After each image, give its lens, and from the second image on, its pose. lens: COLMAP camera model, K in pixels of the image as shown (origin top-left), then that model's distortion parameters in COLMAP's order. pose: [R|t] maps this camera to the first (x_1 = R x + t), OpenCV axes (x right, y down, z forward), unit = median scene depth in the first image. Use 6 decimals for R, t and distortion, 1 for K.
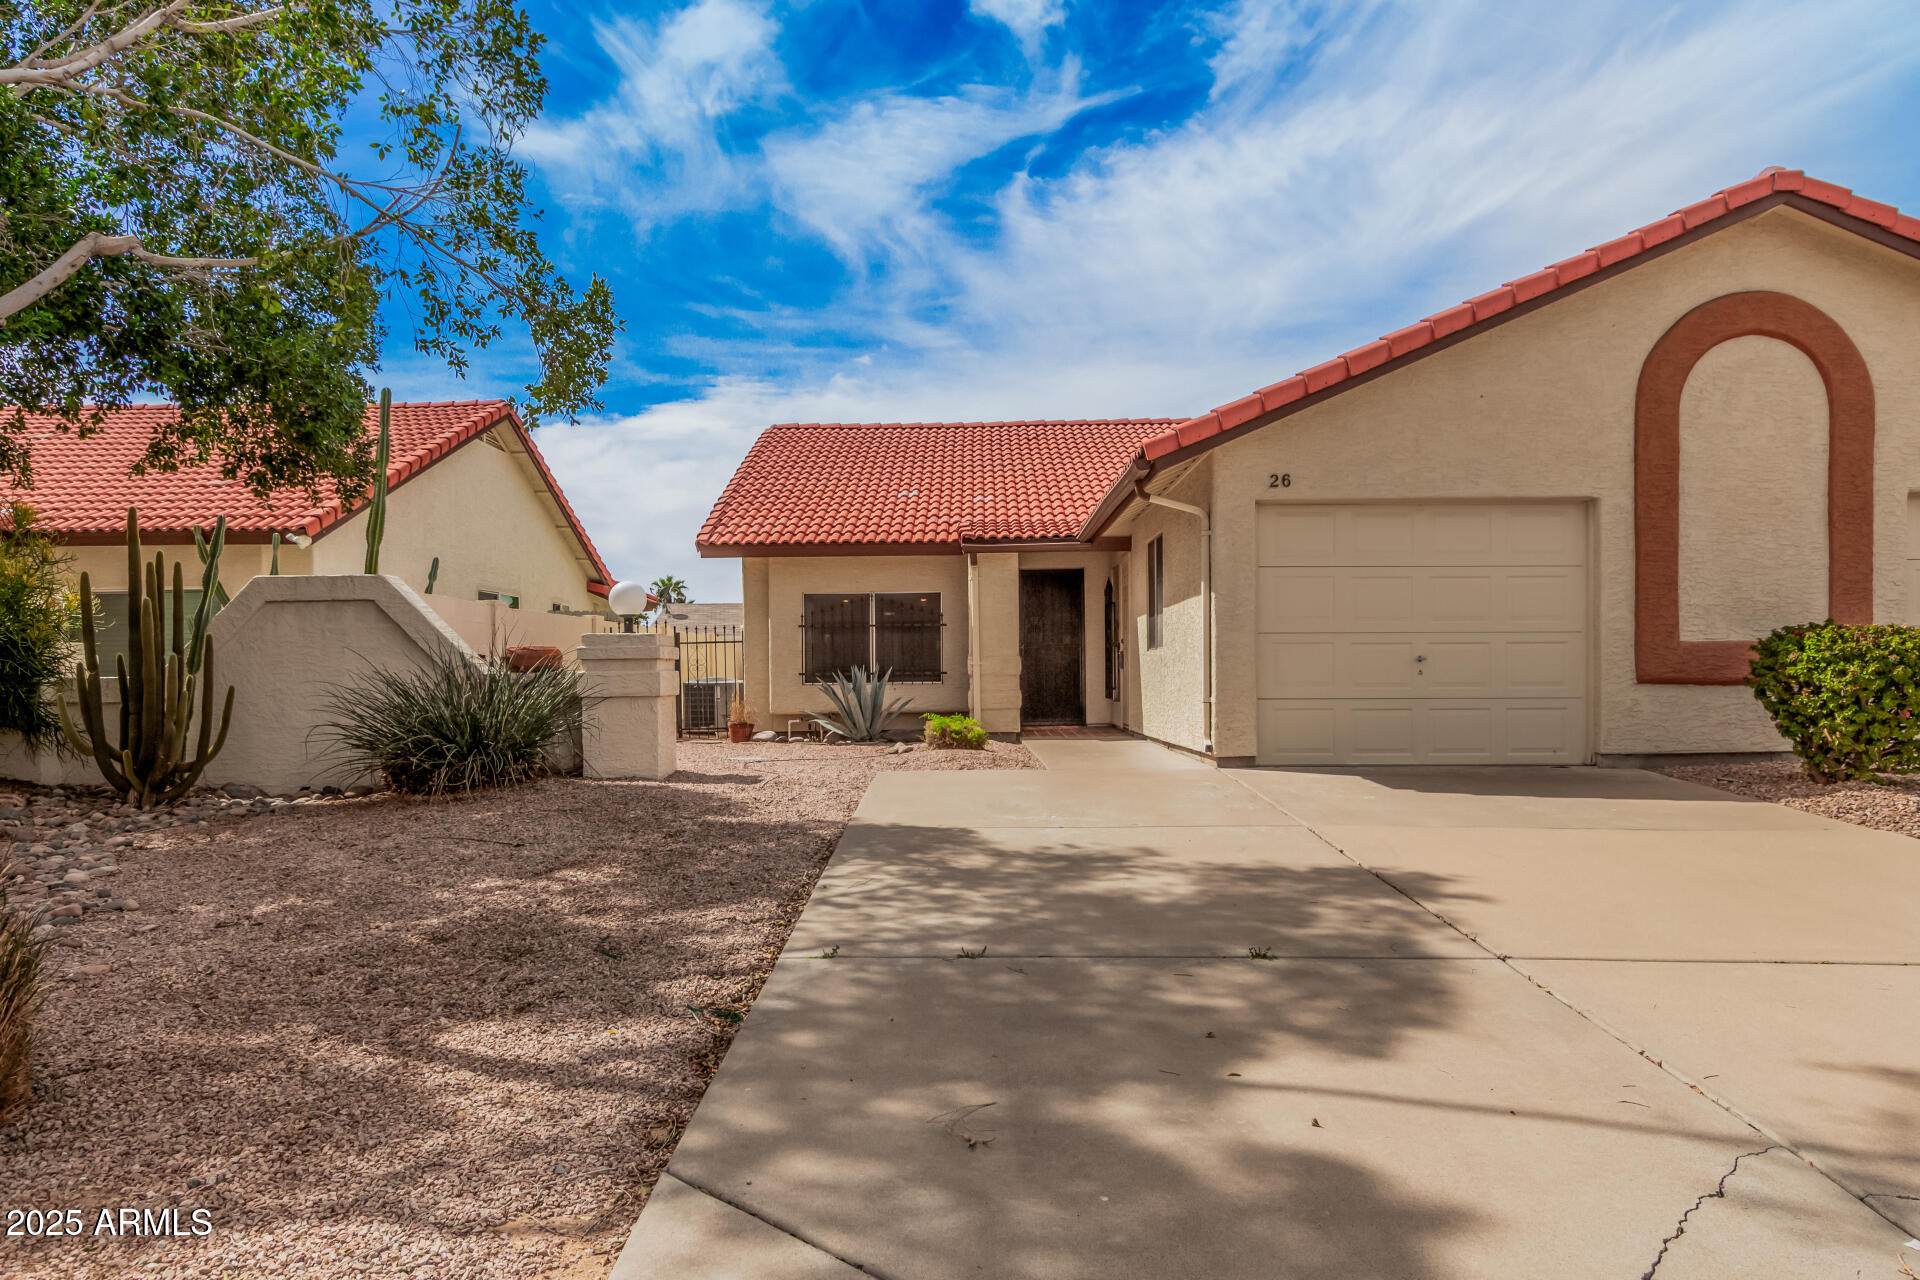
lens RADIAL K [[1365.6, 0, 963.4], [0, 1365.6, 671.2], [0, 0, 1]] dist [0.004074, 0.003127]
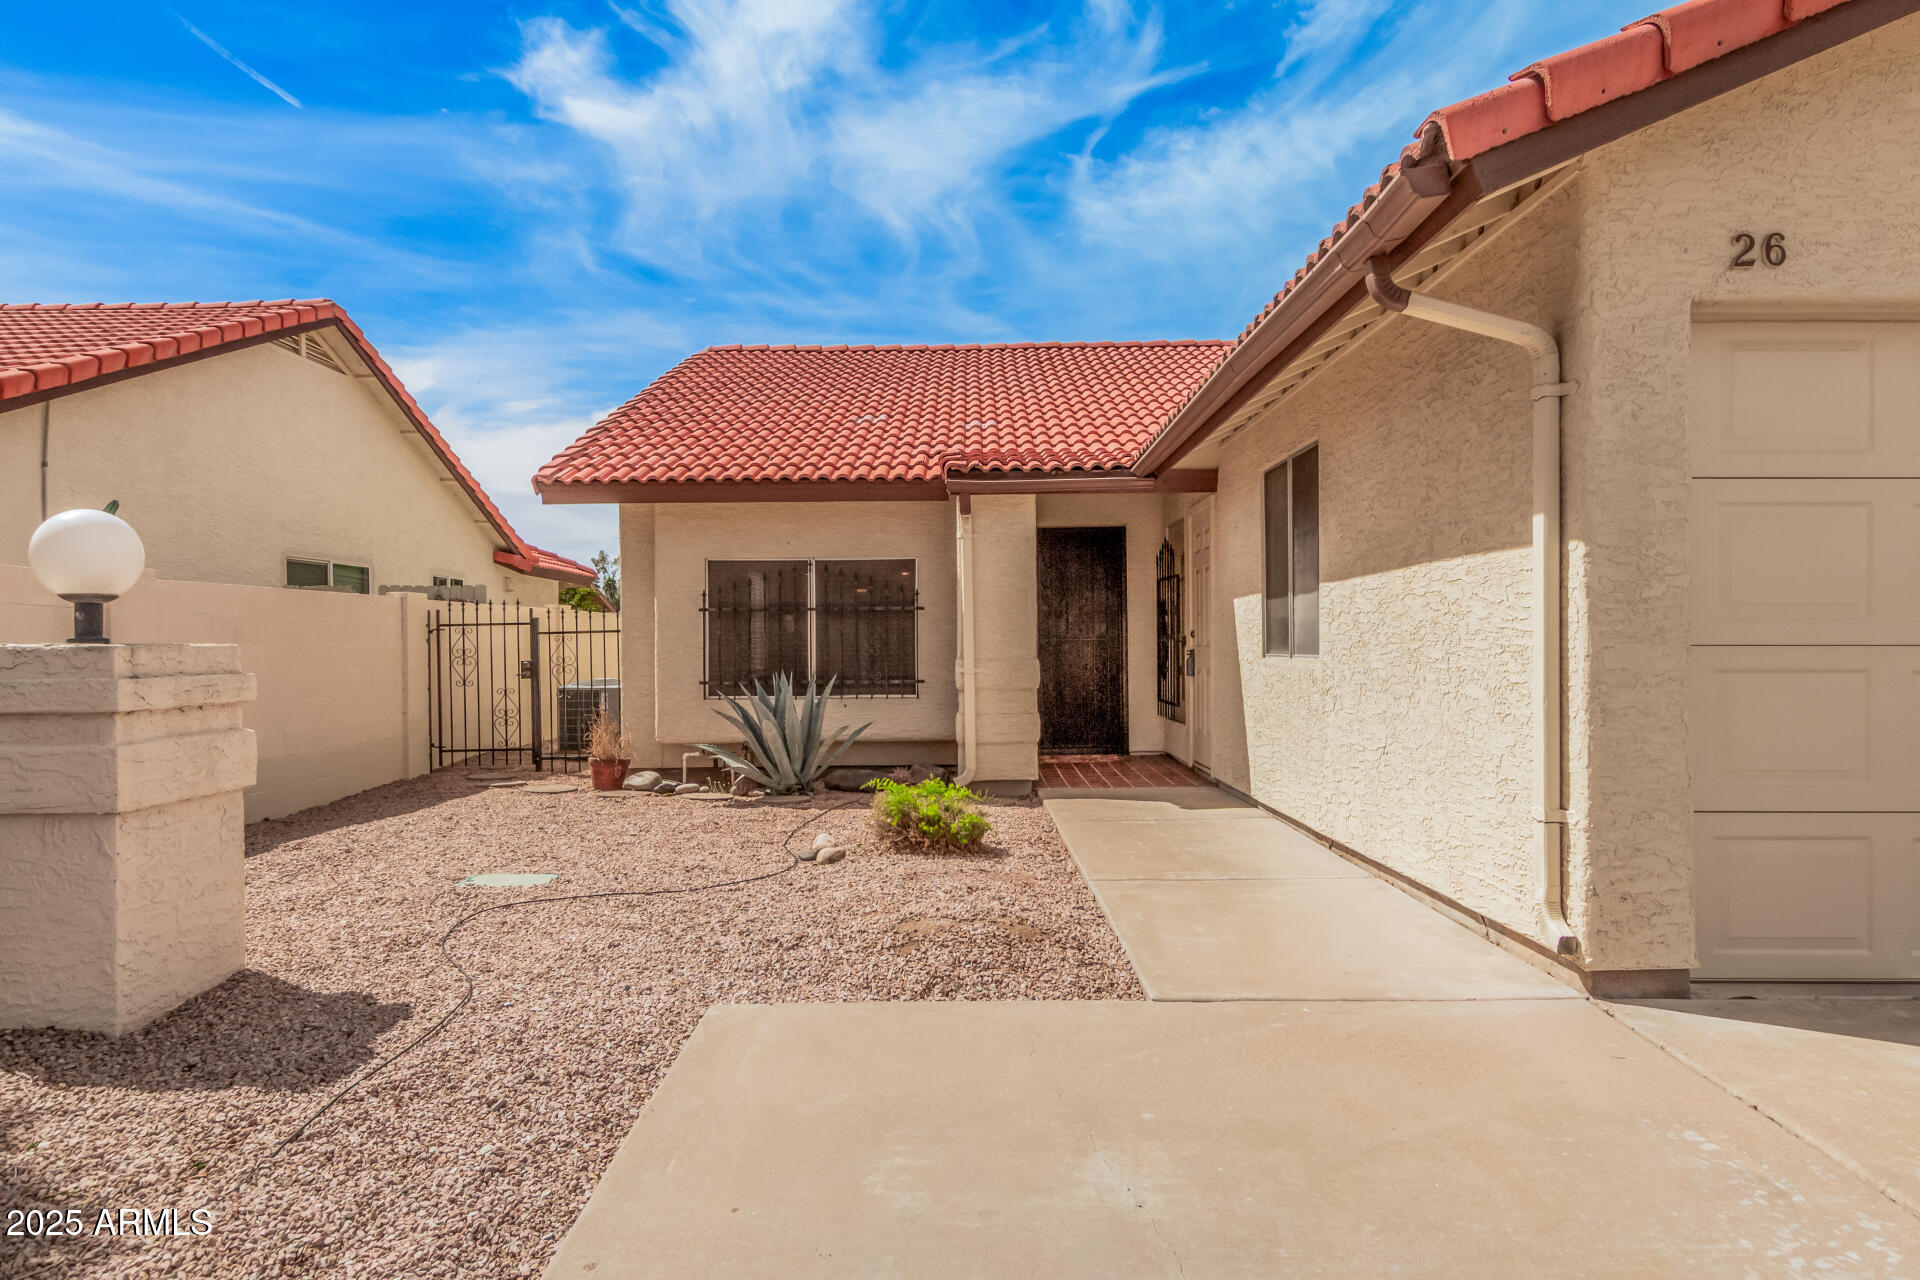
lens RADIAL K [[1121.9, 0, 953.6], [0, 1121.9, 666.0], [0, 0, 1]] dist [0.002865, 0.000205]
pose [[0.999970, 0.002445, -0.007342, 0.007232], [-0.002247, 0.999638, 0.026813, -0.025539], [0.007405, -0.026796, 0.999613, 0.566760]]
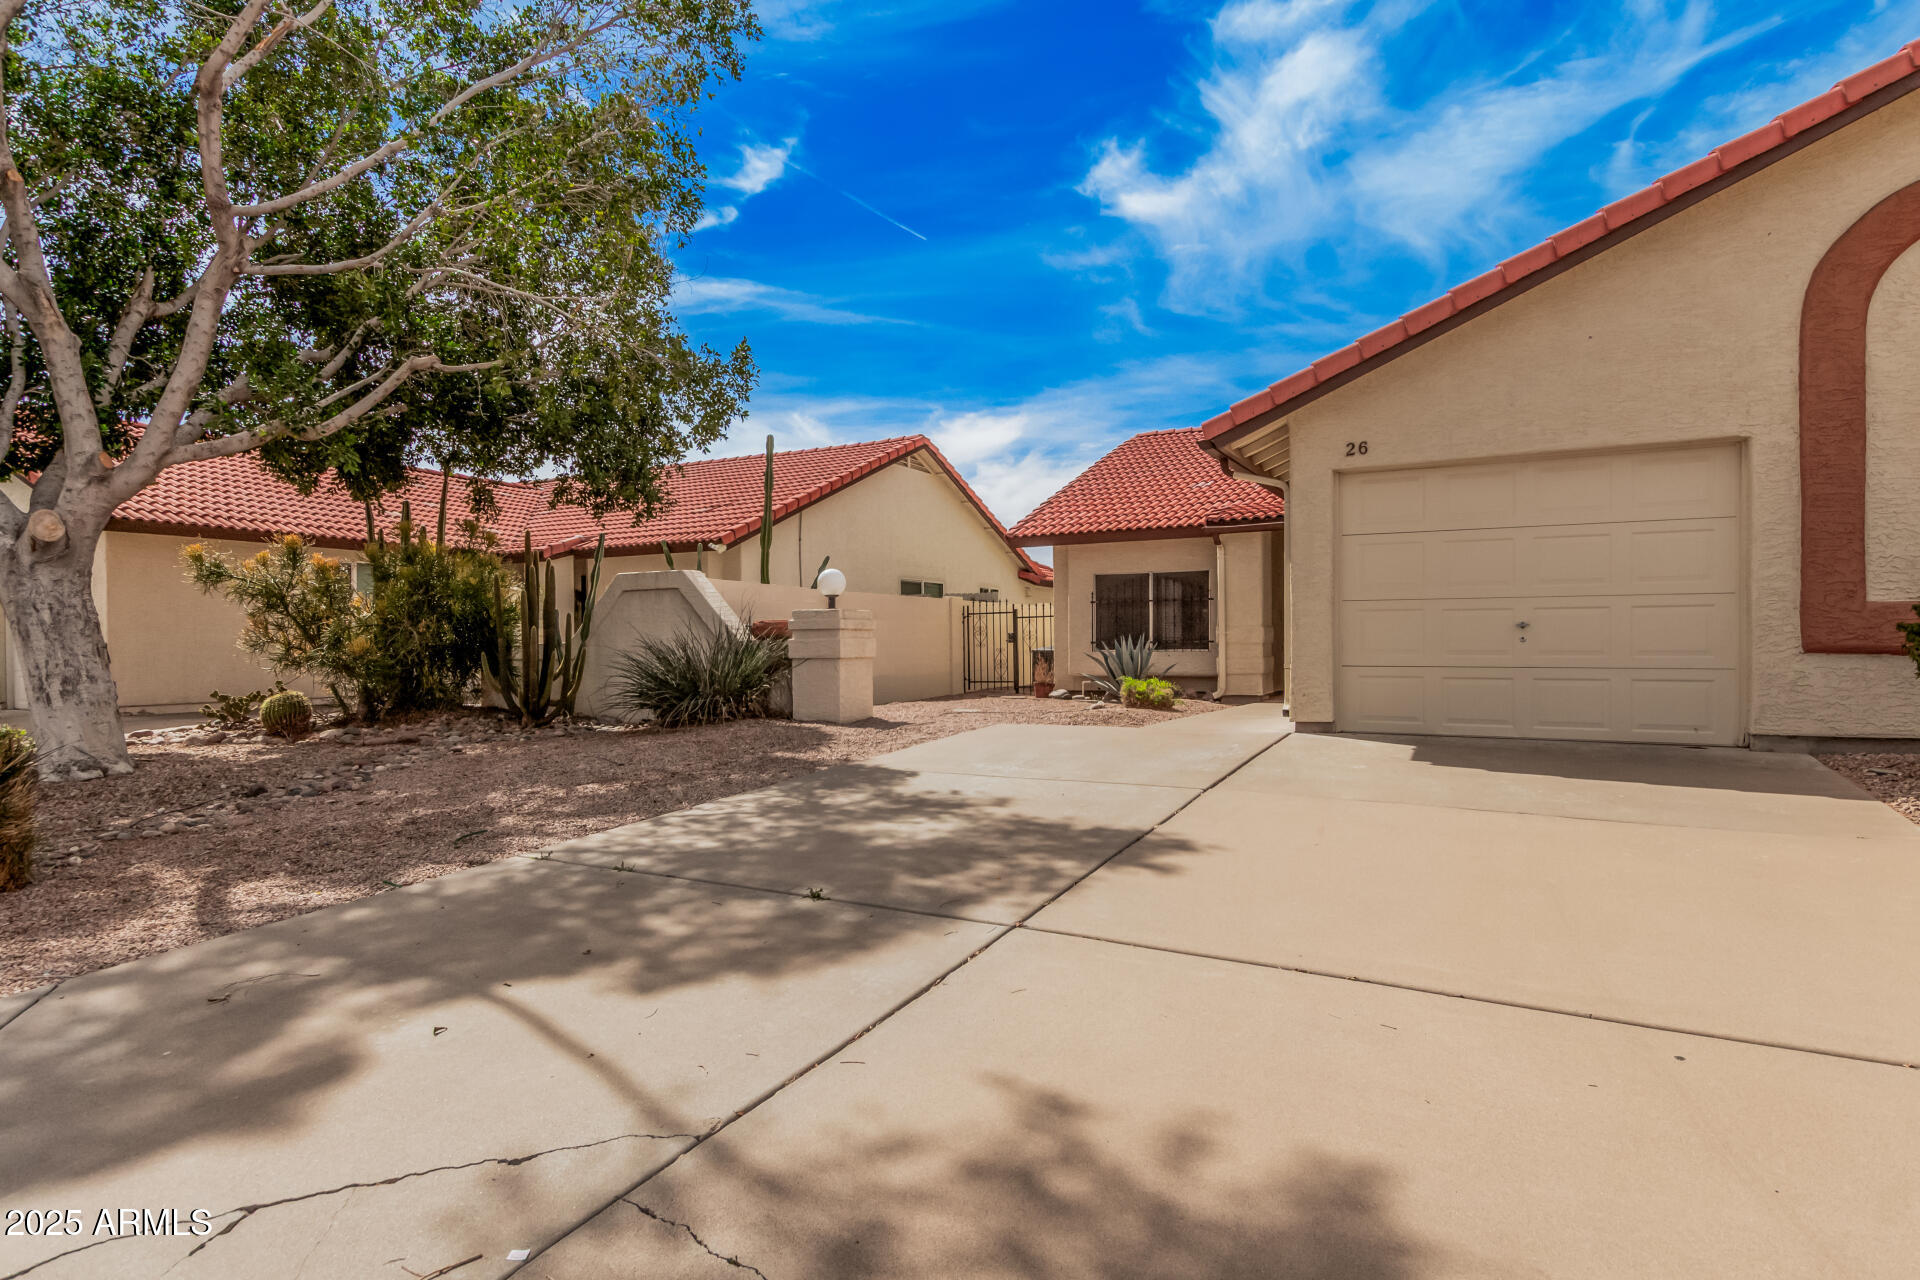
lens RADIAL K [[1111.8, 0, 955.4], [0, 1111.8, 628.6], [0, 0, 1]] dist [0.005875, -0.000316]
pose [[0.869415, -0.004851, -0.494059, 0.315576], [-0.001530, 0.999921, -0.012511, 0.002947], [0.494081, 0.011633, 0.869338, 0.120673]]
